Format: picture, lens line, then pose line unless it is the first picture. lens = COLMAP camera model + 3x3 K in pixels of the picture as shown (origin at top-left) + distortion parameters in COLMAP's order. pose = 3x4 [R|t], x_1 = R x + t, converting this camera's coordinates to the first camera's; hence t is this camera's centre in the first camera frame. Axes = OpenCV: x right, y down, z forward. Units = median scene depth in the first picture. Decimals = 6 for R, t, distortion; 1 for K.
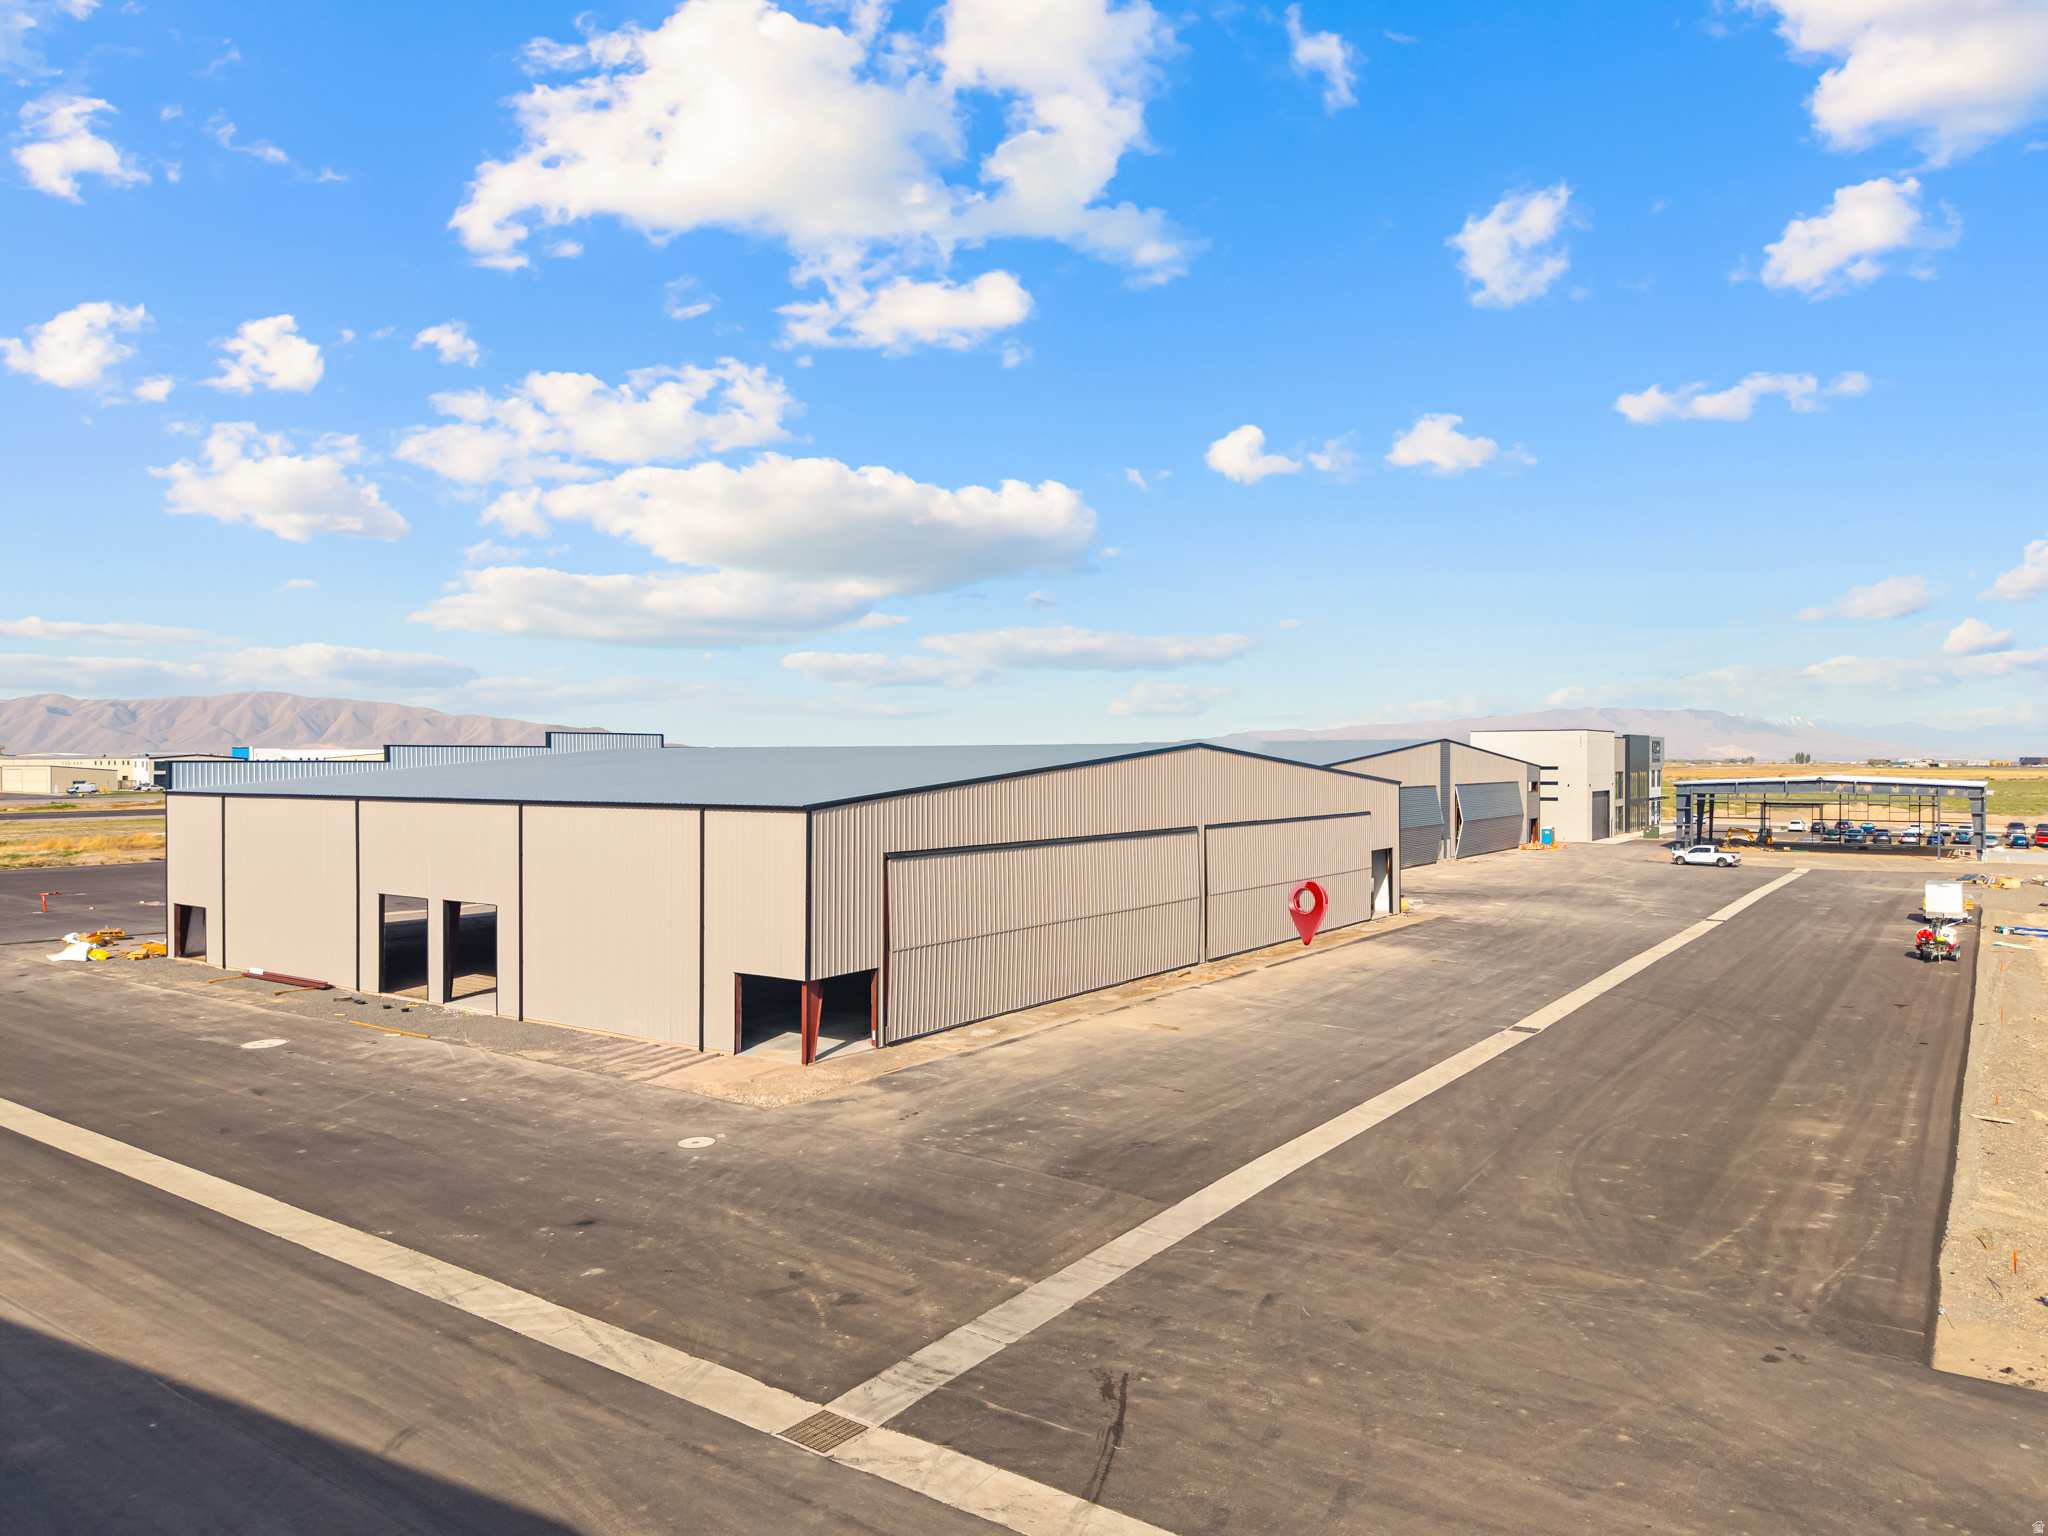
lens RADIAL K [[1369.9, 0, 1024.0], [0, 1369.9, 768.0], [0, 0, 1]] dist [0.023197, -0.020592]
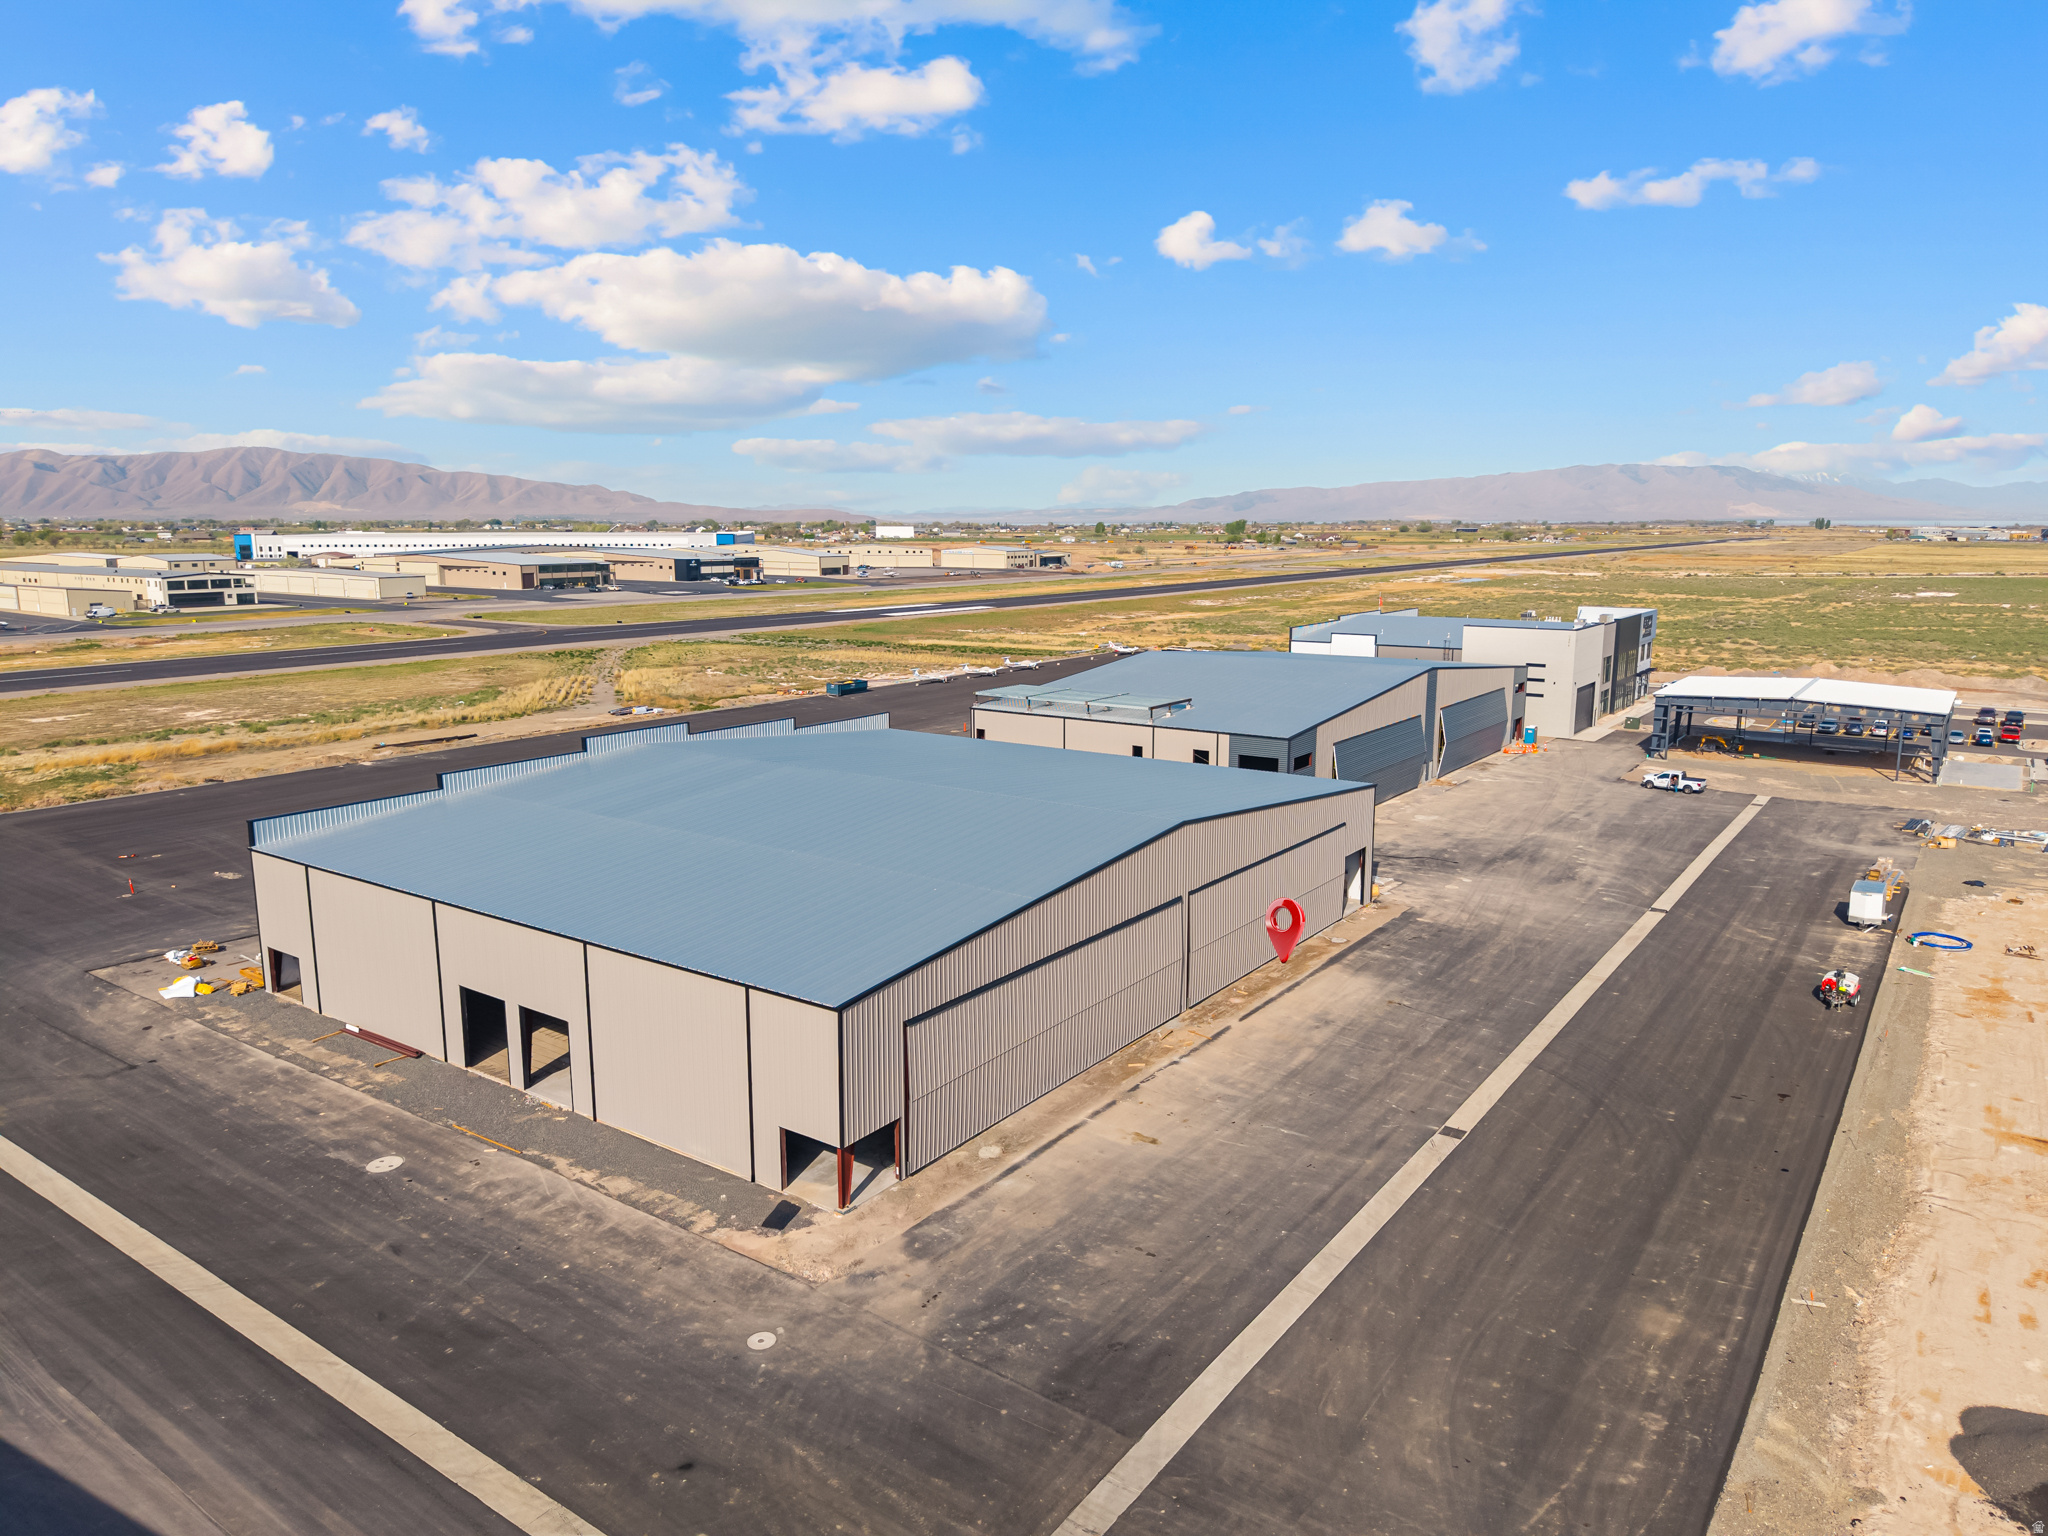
lens RADIAL K [[1373.3, 0, 1024.0], [0, 1373.3, 768.0], [0, 0, 1]] dist [0.009539, -0.002176]
pose [[0.999989, 0.001453, -0.004365, 0.005065], [-0.000674, 0.984843, 0.173447, -0.395689], [0.004551, -0.173442, 0.984834, -0.124210]]
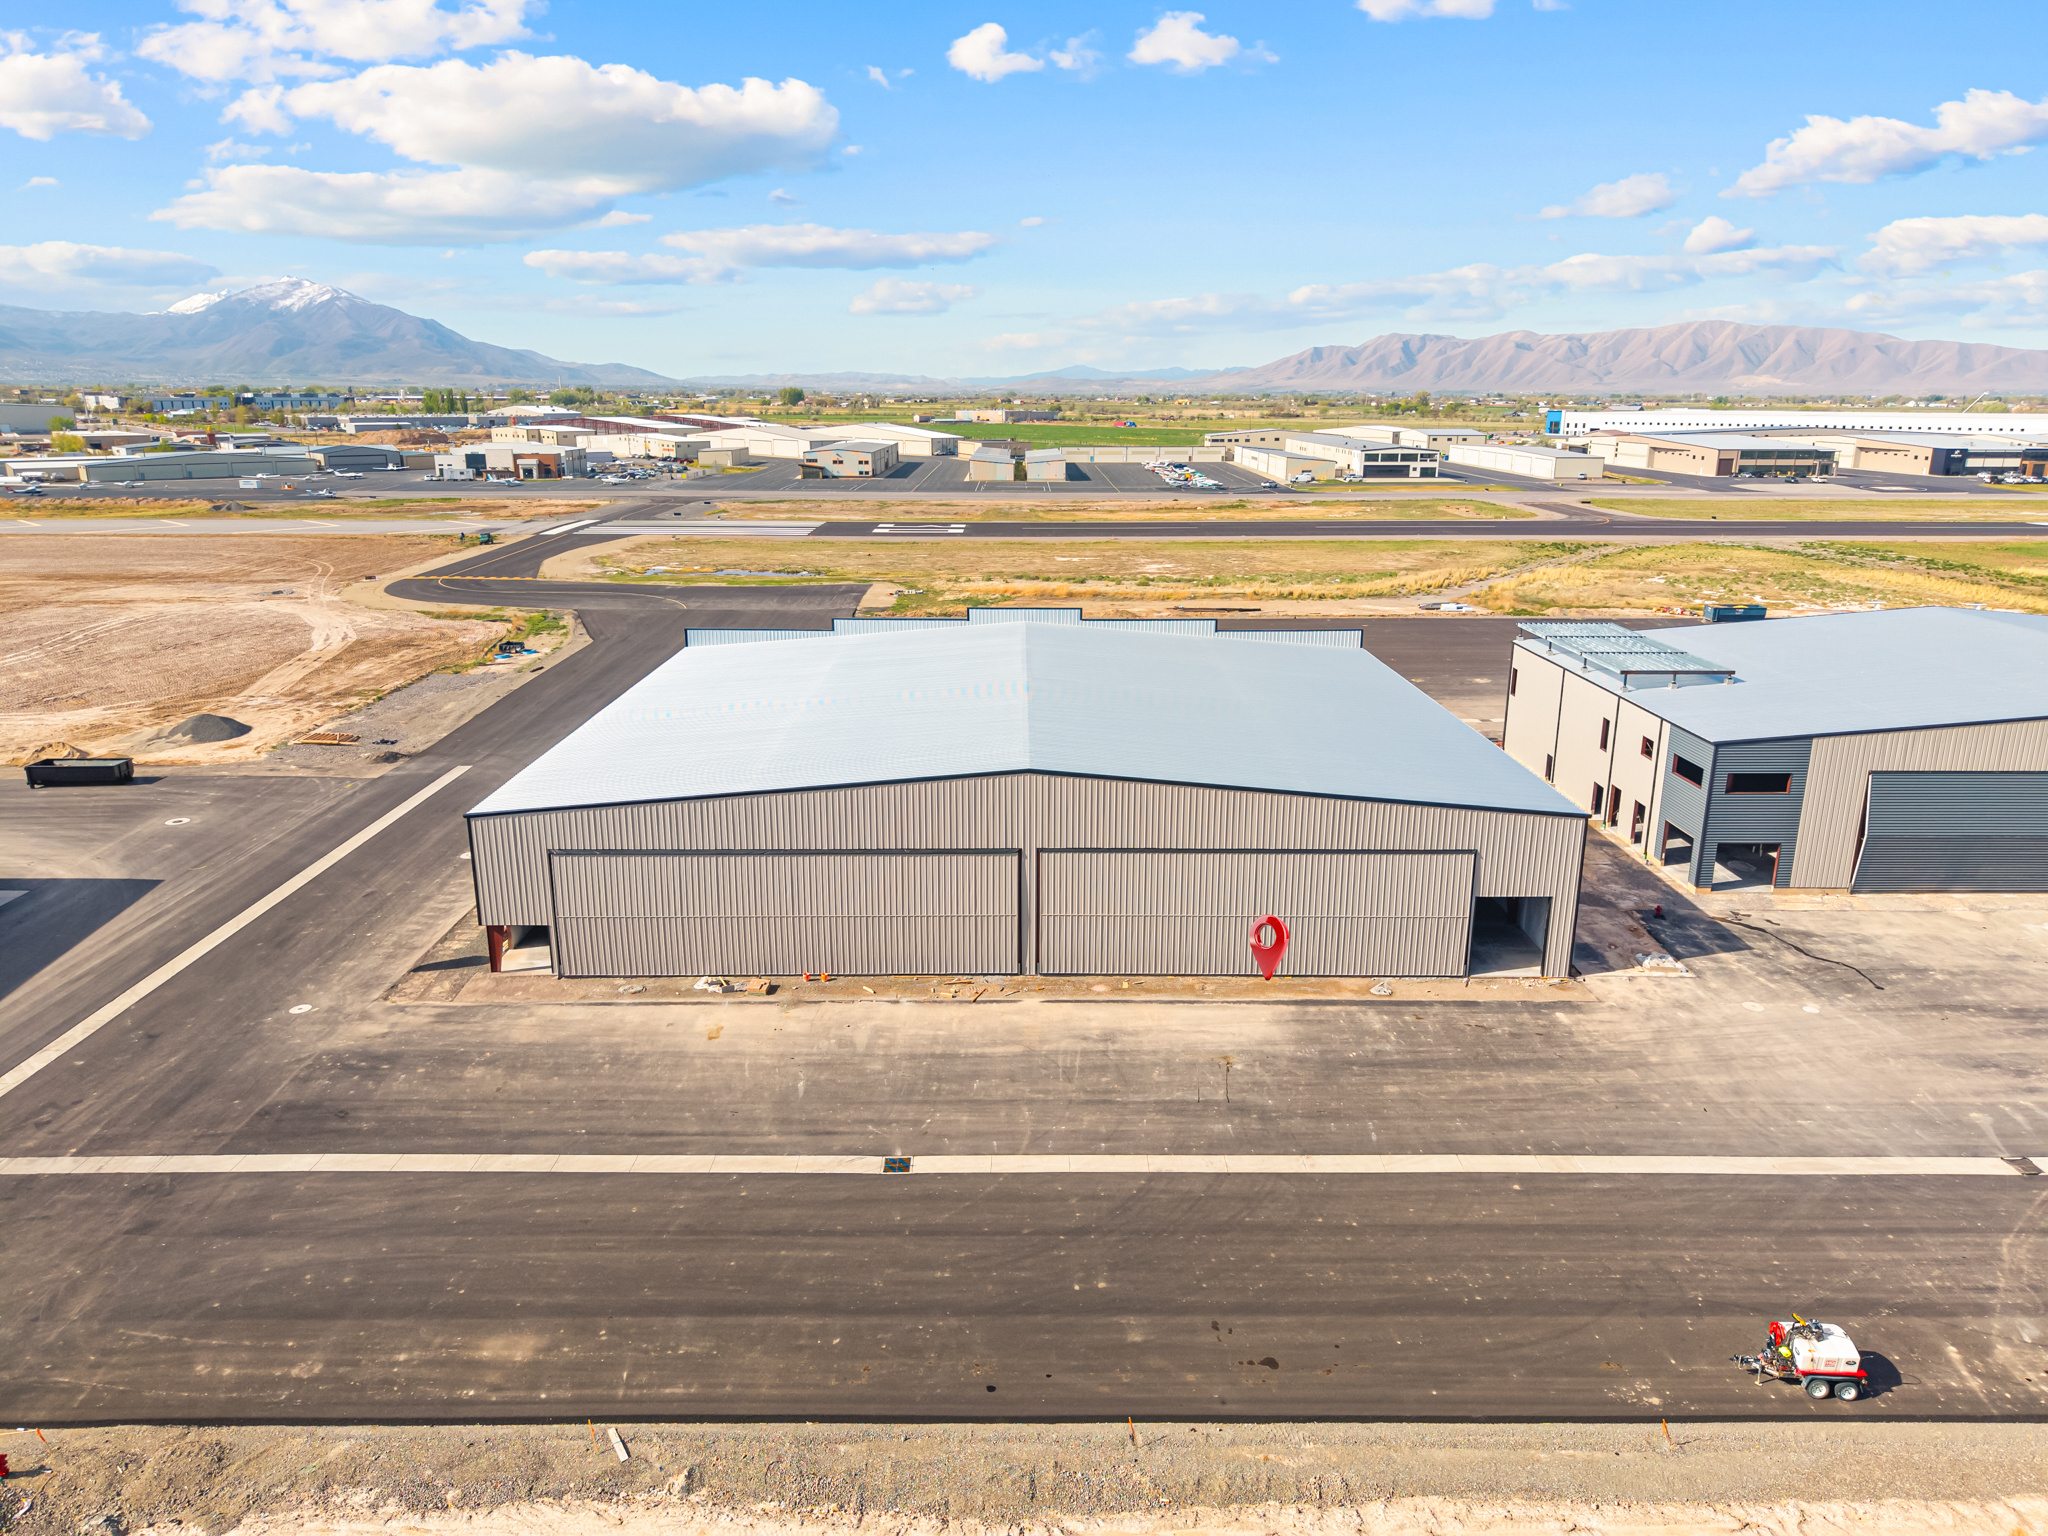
lens RADIAL K [[1369.9, 0, 1024.0], [0, 1369.9, 768.0], [0, 0, 1]] dist [0.023197, -0.020592]
pose [[0.582121, 0.218695, -0.783140, 1.417306], [-0.009027, 0.964829, 0.262722, -0.439129], [0.813052, -0.145867, 0.563621, 0.689322]]
